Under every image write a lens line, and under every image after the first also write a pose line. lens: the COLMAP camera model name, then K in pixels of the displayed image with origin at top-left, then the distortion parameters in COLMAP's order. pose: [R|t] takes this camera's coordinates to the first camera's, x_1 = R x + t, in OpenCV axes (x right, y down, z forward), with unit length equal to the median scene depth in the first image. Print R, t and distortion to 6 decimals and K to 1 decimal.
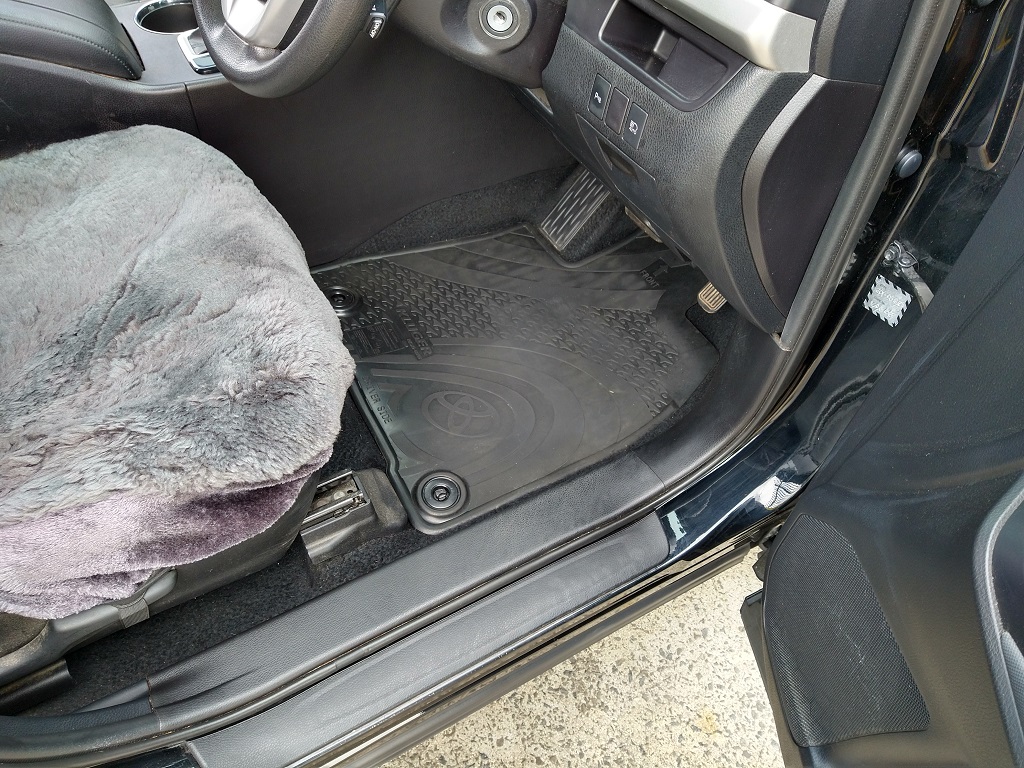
lens RADIAL K [[730.4, 0, 532.2], [0, 730.4, 385.4], [0, 0, 1]] dist [0.118371, -0.151203]
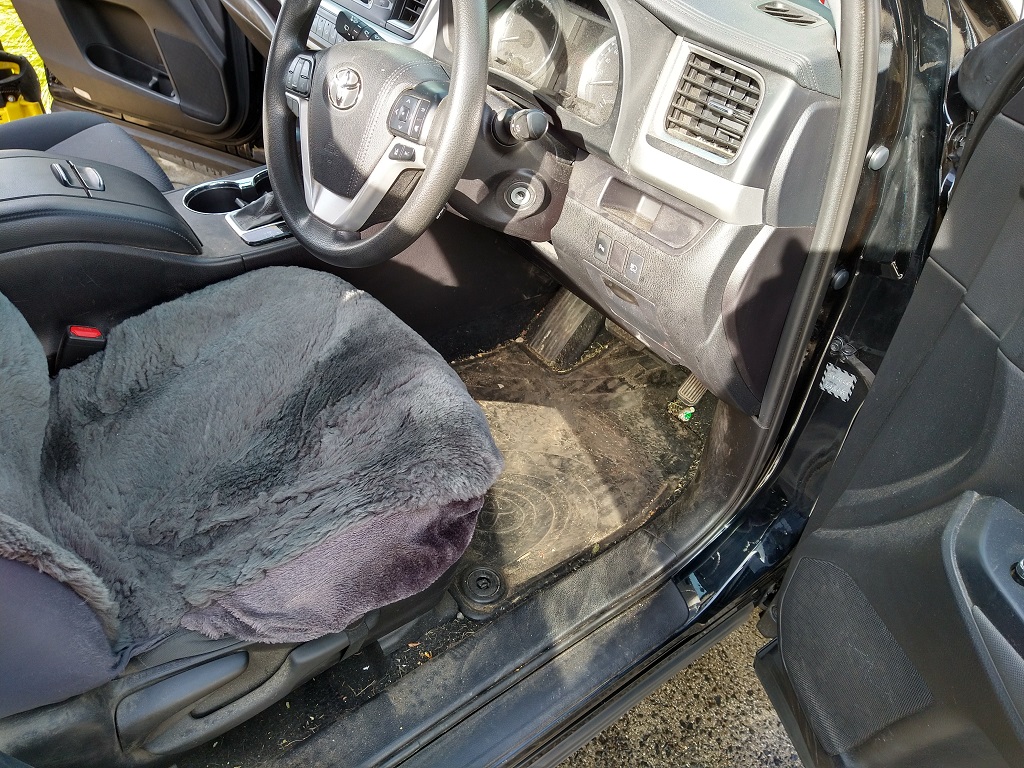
lens RADIAL K [[730.4, 0, 532.2], [0, 730.4, 385.4], [0, 0, 1]] dist [0.118371, -0.151203]
pose [[0.993120, -0.086433, 0.079011, -0.141186], [0.097408, 0.984227, -0.147675, 0.027528], [-0.065001, 0.154356, 0.985875, -0.210549]]
